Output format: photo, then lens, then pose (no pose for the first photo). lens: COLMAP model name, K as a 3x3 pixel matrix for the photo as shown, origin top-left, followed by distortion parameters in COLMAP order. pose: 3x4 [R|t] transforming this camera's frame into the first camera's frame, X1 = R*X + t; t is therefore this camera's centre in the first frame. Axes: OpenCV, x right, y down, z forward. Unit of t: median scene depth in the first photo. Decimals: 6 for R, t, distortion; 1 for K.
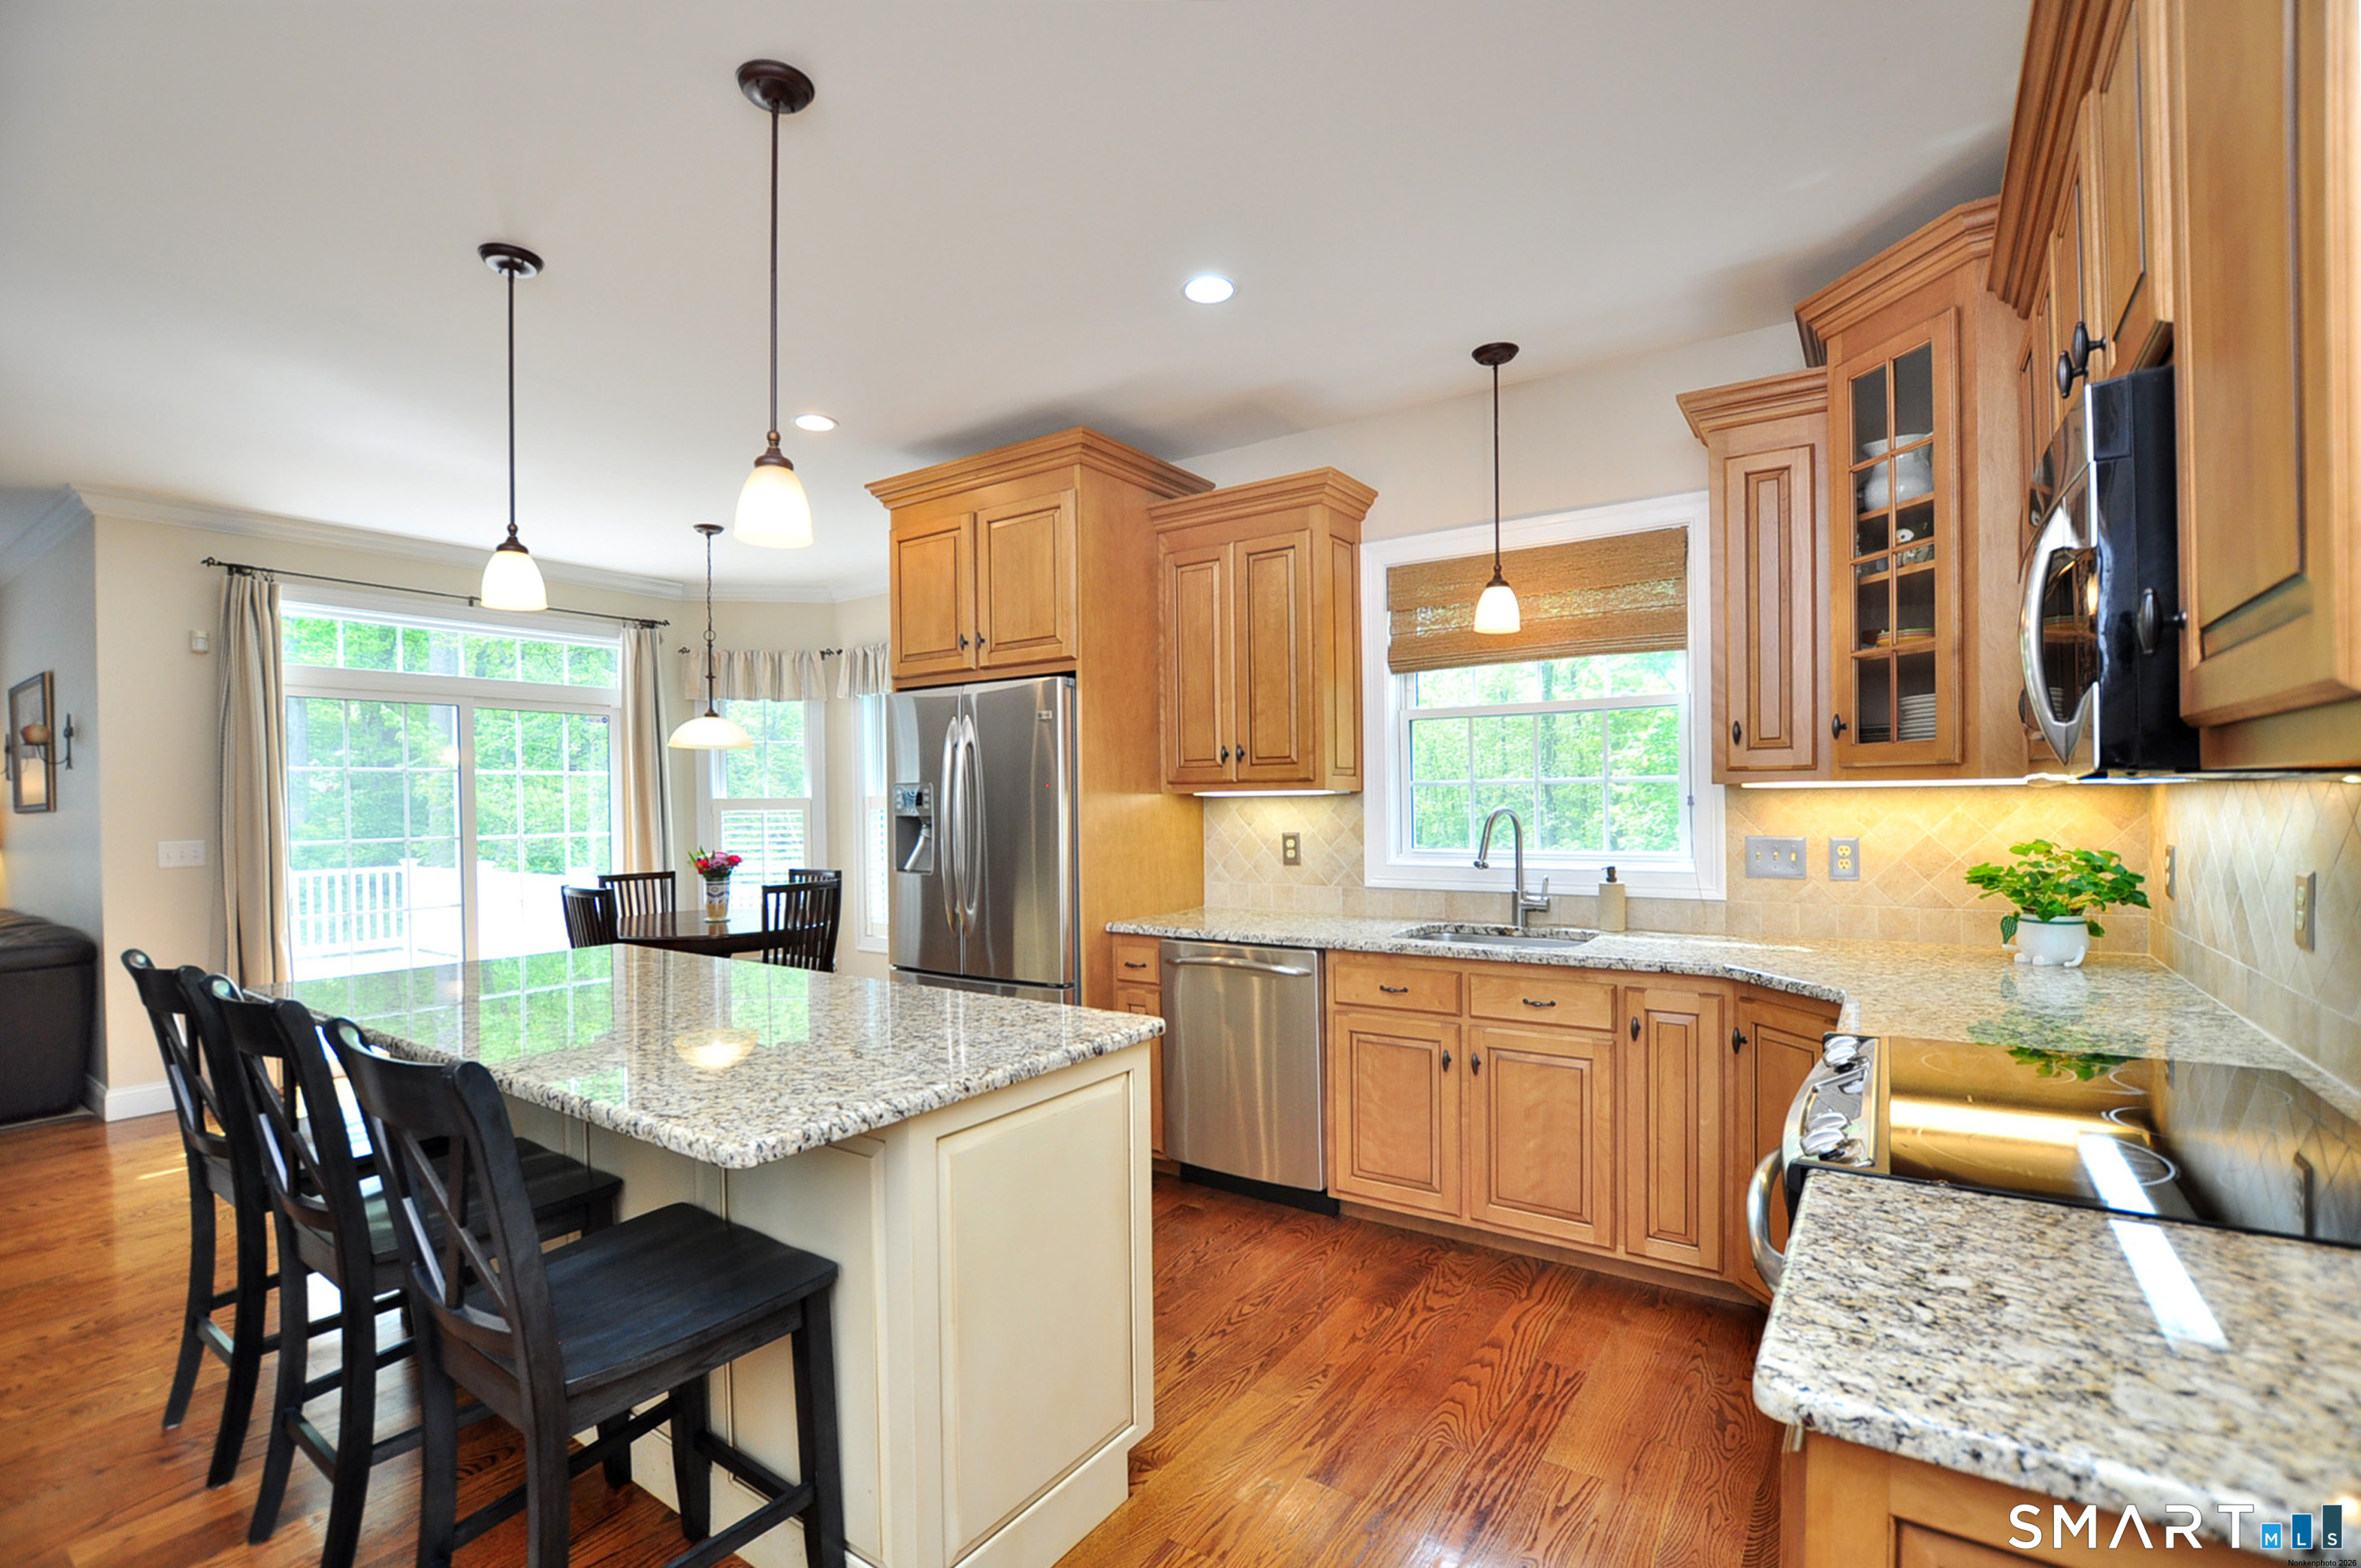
lens RADIAL K [[1043.5, 0, 1196.2], [0, 1043.5, 788.6], [0, 0, 1]] dist [-0.029375, 0.002303]
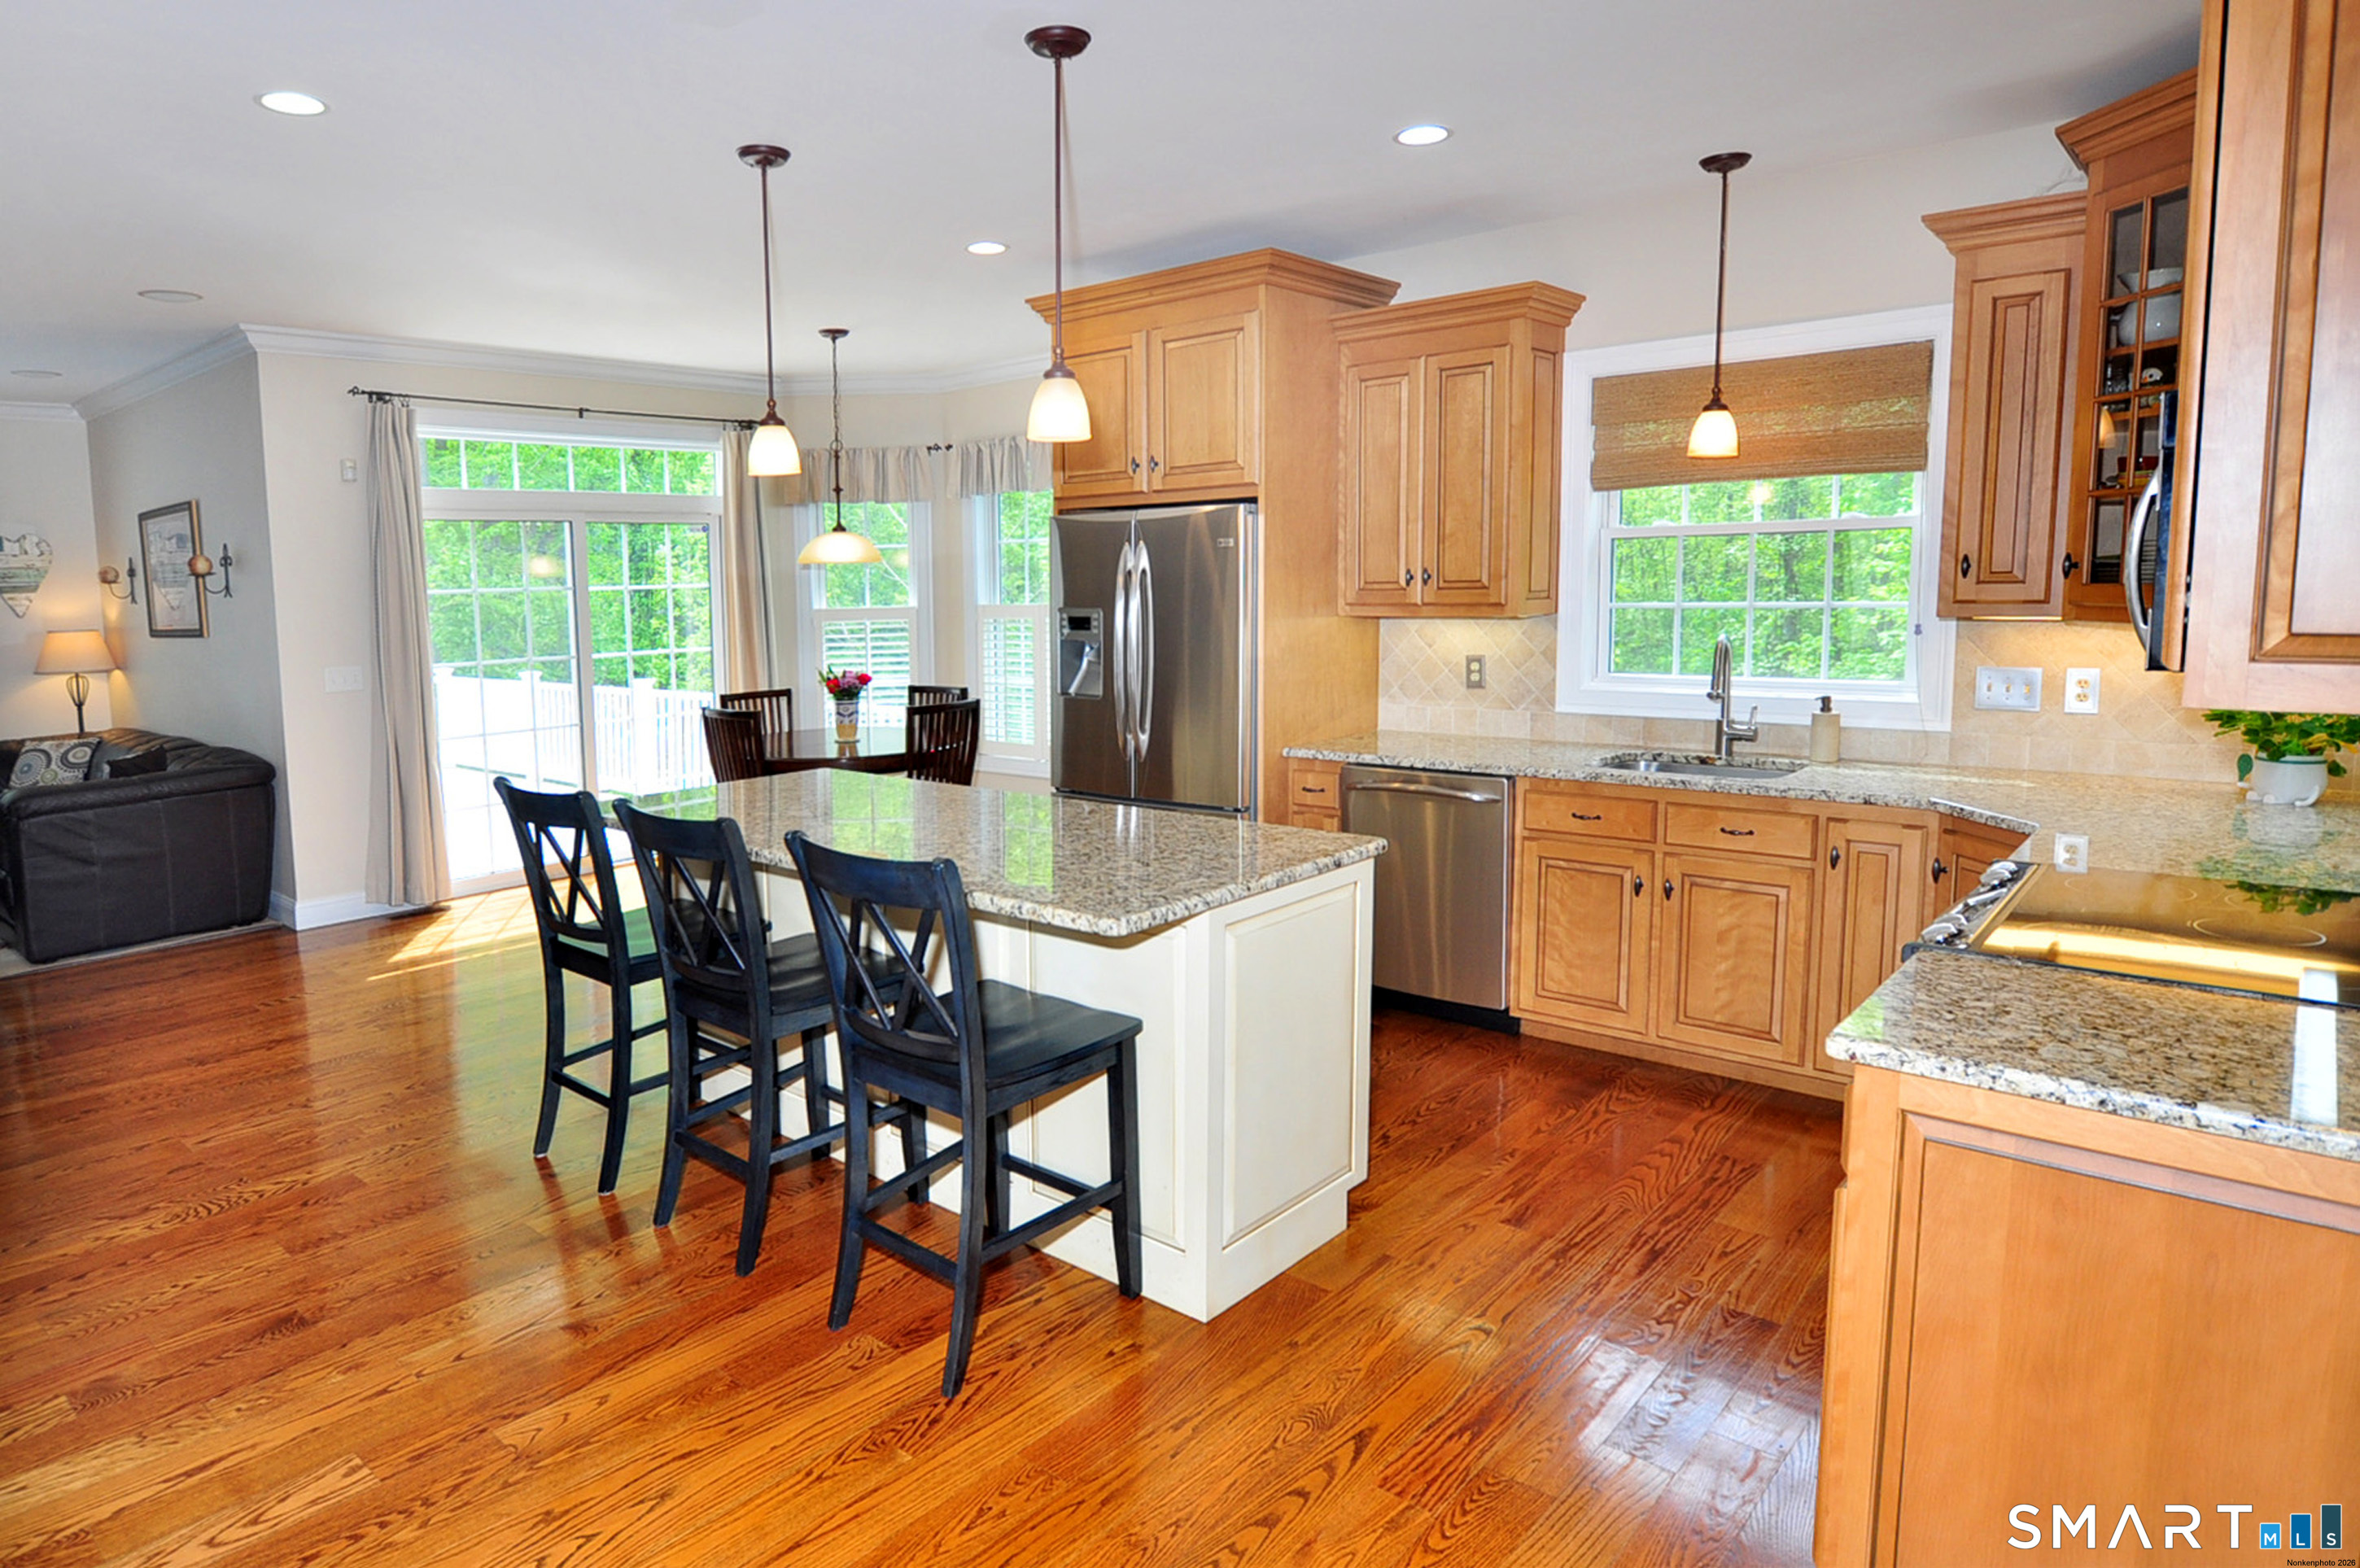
lens RADIAL K [[1353.7, 0, 1035.1], [0, 1353.7, 769.2], [0, 0, 1]] dist [-0.022613, 0.001293]
pose [[0.982514, 0.005403, -0.186109, -0.098526], [0.023836, 0.987704, 0.154509, -0.072710], [0.184656, -0.156243, 0.970304, -0.386547]]
